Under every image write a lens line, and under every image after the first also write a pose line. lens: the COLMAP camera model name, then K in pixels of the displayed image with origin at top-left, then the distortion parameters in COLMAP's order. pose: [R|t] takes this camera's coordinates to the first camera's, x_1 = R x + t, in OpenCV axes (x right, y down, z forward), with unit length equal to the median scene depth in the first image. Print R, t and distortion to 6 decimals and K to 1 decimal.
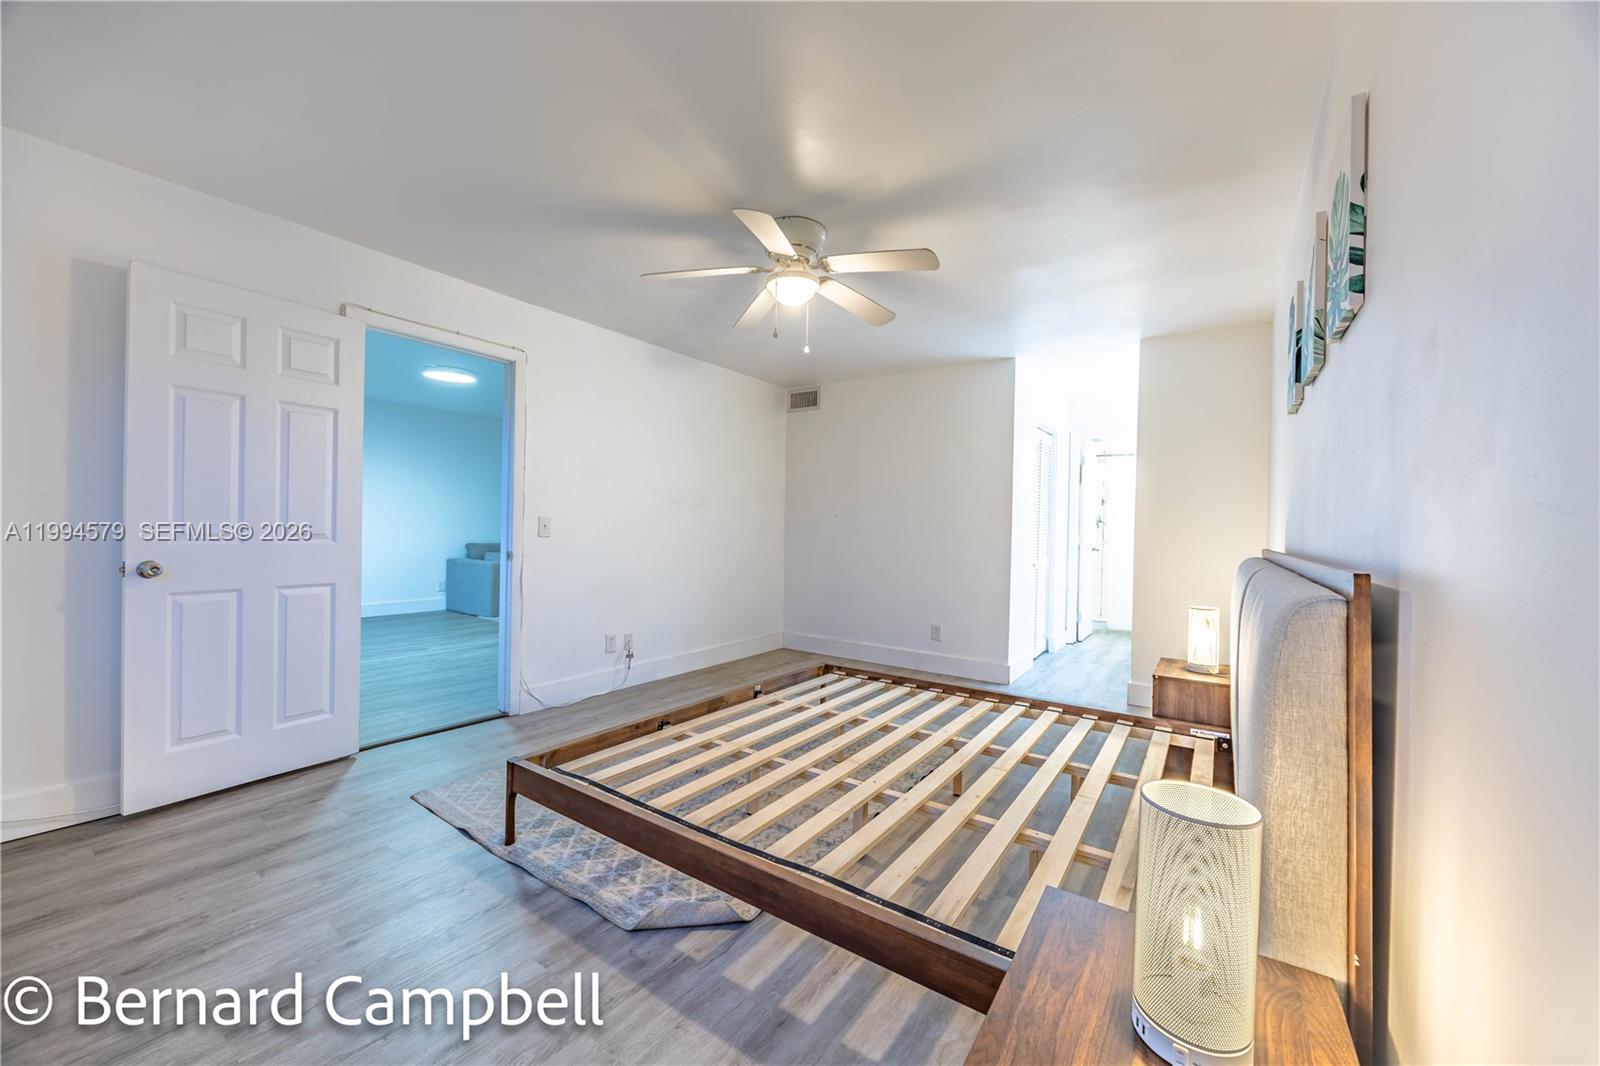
lens RADIAL K [[603.3, 0, 802.0], [0, 603.3, 529.4], [0, 0, 1]] dist [-0.002191, -0.000317]
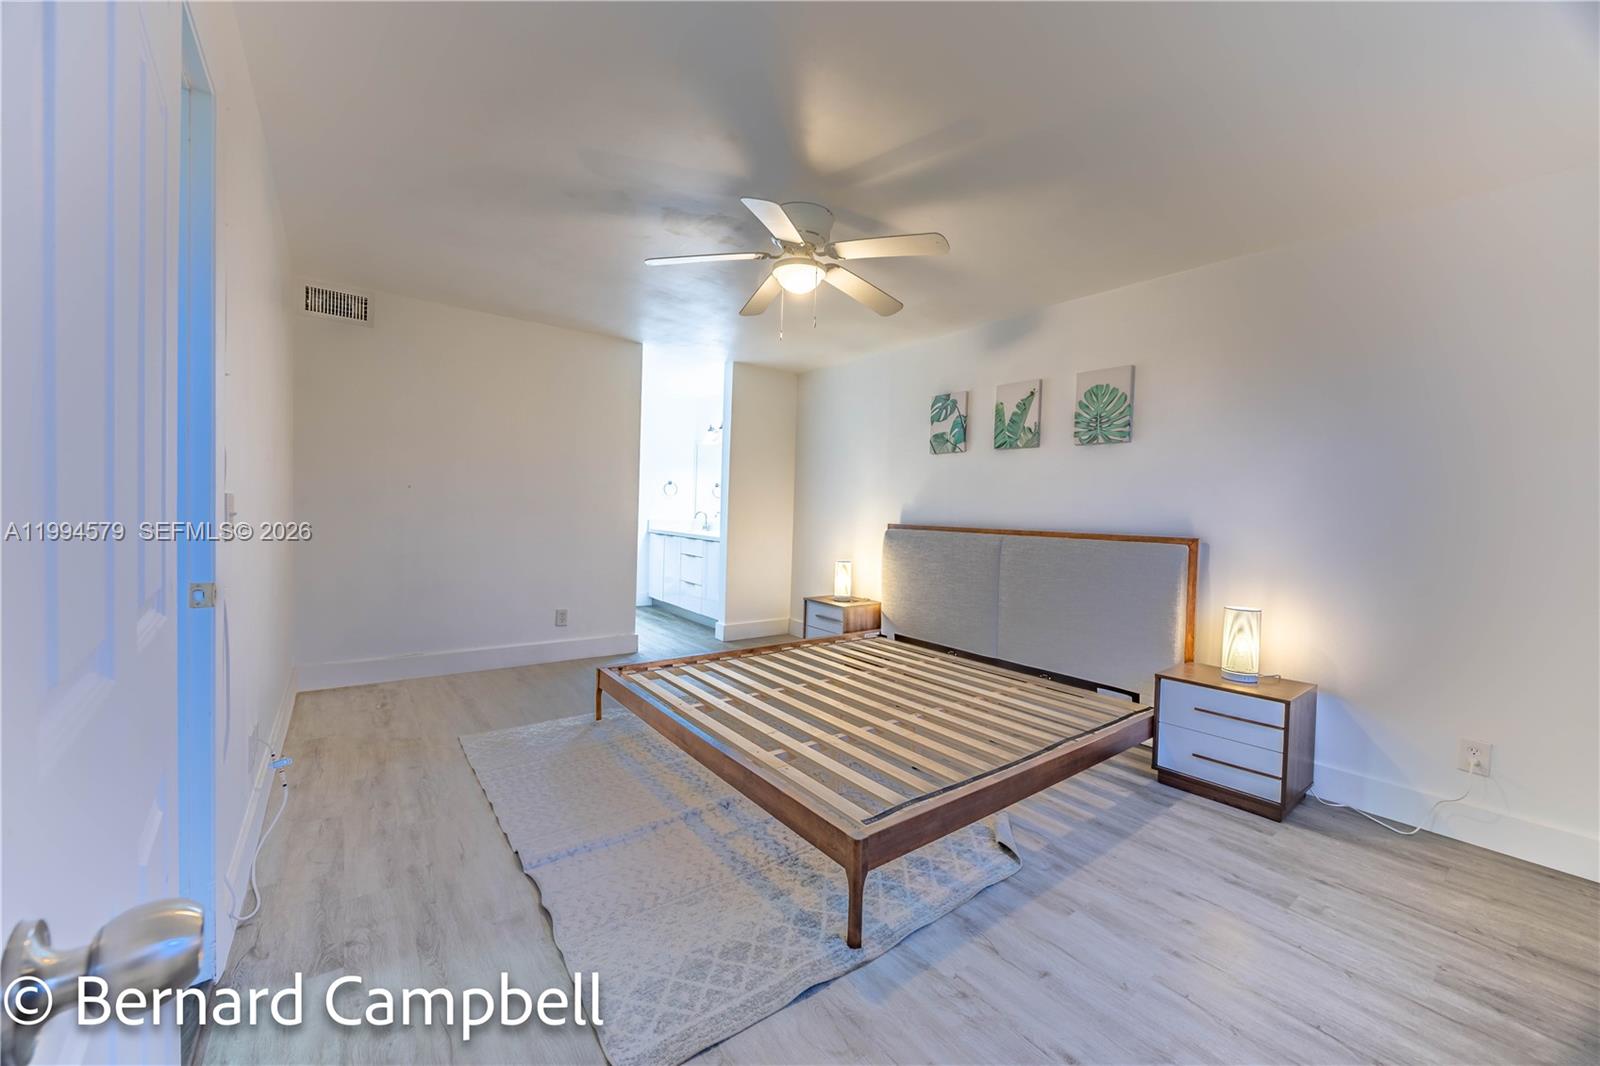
lens RADIAL K [[609.9, 0, 801.1], [0, 609.9, 529.1], [0, 0, 1]] dist [0.001916, 0.000337]
pose [[0.301350, -0.034959, 0.952872, -1.326251], [-0.030345, 0.998470, 0.046228, -0.044128], [-0.953030, -0.042846, 0.299828, 0.922803]]
